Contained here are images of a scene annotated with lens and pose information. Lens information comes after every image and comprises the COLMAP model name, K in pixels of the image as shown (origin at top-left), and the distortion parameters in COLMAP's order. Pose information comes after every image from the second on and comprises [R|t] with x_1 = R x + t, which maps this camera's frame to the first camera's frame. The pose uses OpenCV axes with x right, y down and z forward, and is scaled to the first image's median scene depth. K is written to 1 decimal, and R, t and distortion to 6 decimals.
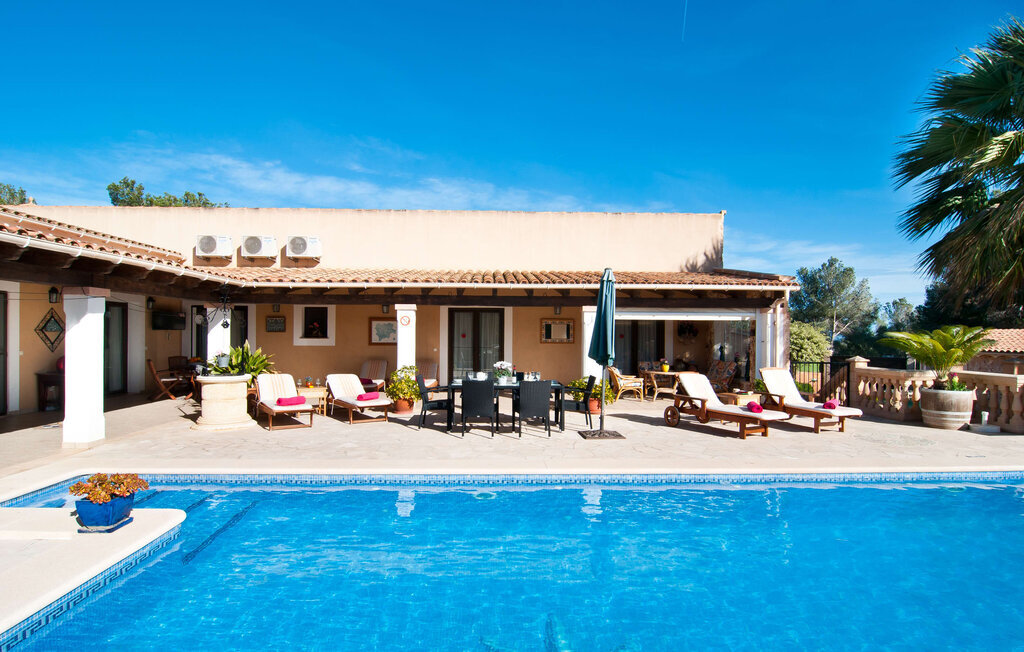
lens RADIAL K [[557.3, 0, 510.6], [0, 557.3, 339.8], [0, 0, 1]] dist [-0.008350, -0.004213]
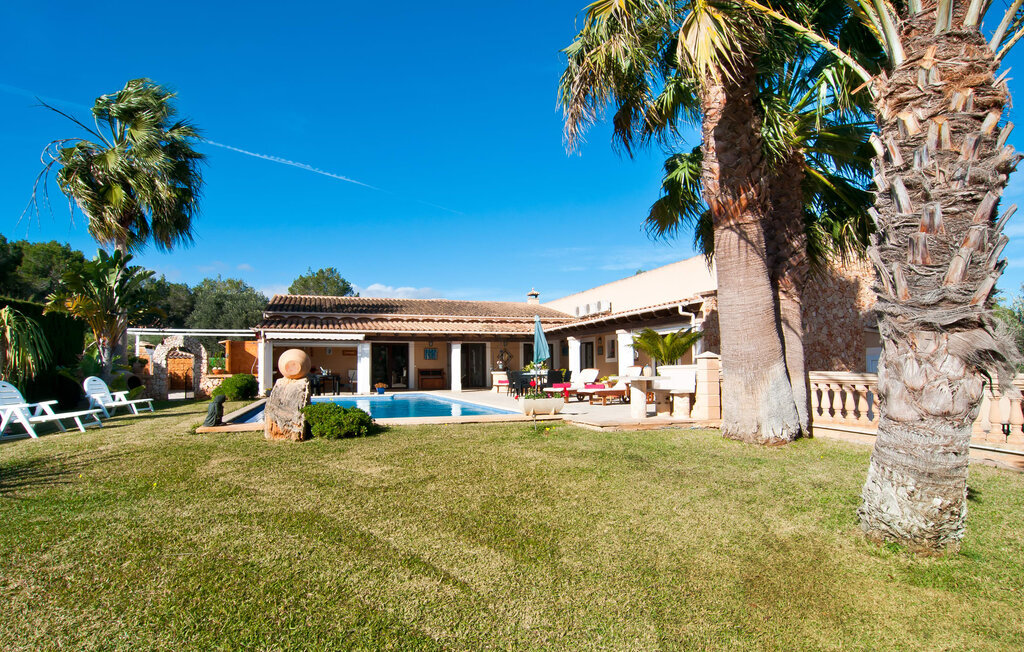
lens RADIAL K [[557.3, 0, 515.8], [0, 557.3, 332.3], [0, 0, 1]] dist [-0.008350, -0.004213]
pose [[0.307255, -0.075967, -0.948590, 1.203459], [0.004879, 0.996921, -0.078258, 0.052881], [0.951615, 0.019417, 0.306680, 0.189725]]
